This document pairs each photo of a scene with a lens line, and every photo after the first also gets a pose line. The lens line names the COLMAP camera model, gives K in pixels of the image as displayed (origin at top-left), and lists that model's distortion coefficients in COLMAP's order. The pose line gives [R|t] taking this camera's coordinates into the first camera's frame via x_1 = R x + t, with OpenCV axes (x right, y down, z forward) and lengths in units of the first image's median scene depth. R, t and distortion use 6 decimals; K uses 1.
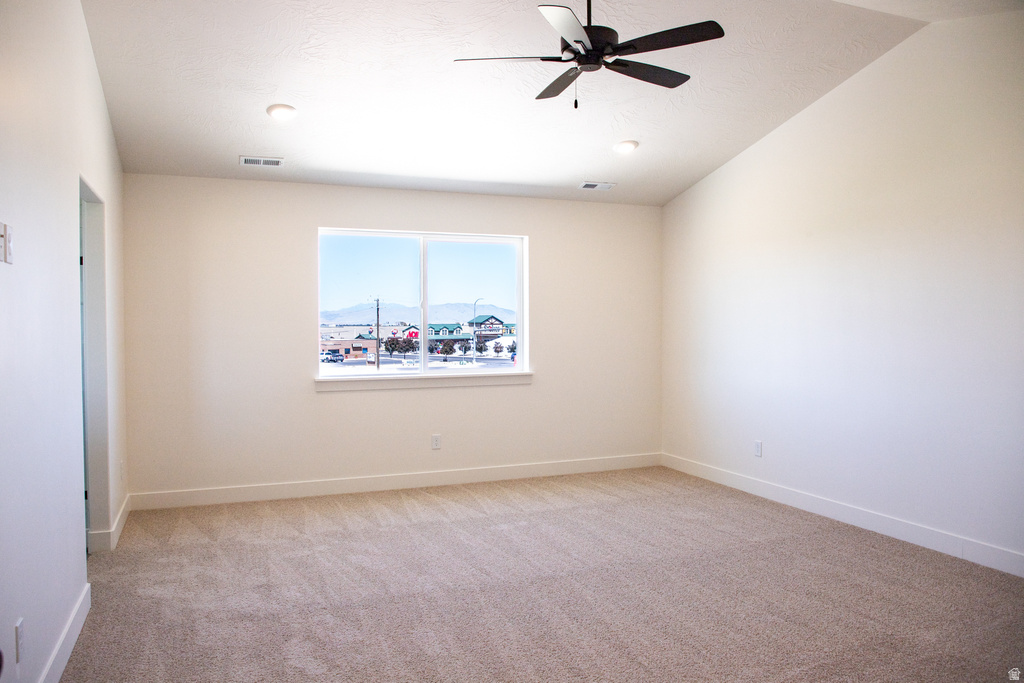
lens RADIAL K [[743.1, 0, 512.0], [0, 743.1, 341.5], [0, 0, 1]] dist [-0.007170, -0.000903]
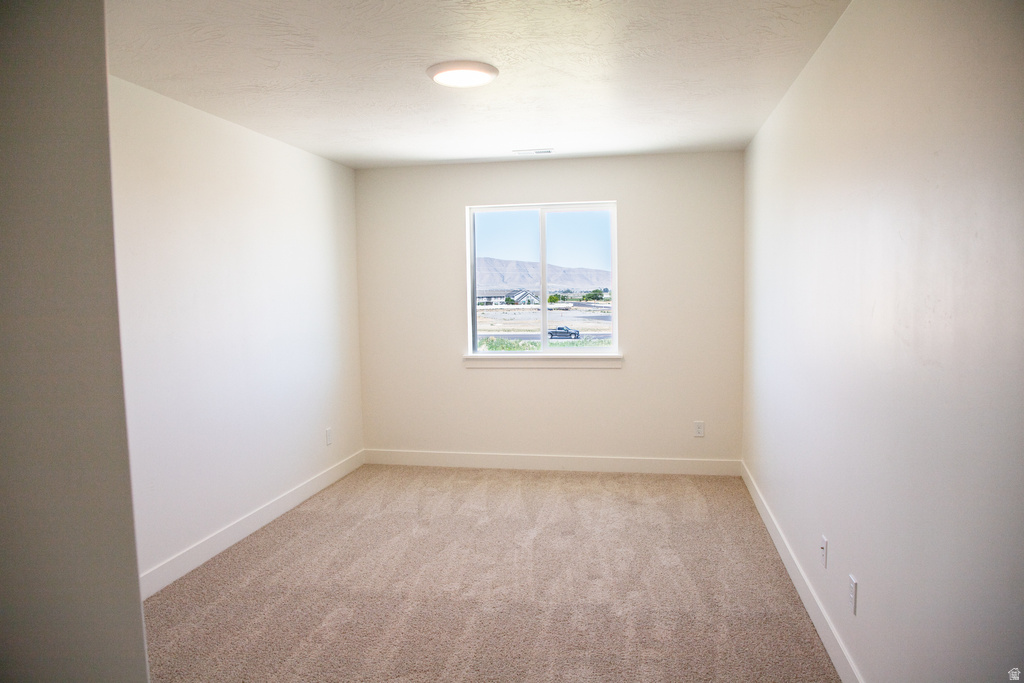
lens RADIAL K [[743.1, 0, 512.0], [0, 743.1, 341.5], [0, 0, 1]] dist [-0.007170, -0.000903]
pose [[0.832586, 0.022405, -0.553443, 0.382669], [-0.006041, 0.999489, 0.031375, -0.001340], [0.553864, -0.022779, 0.832296, 0.190945]]
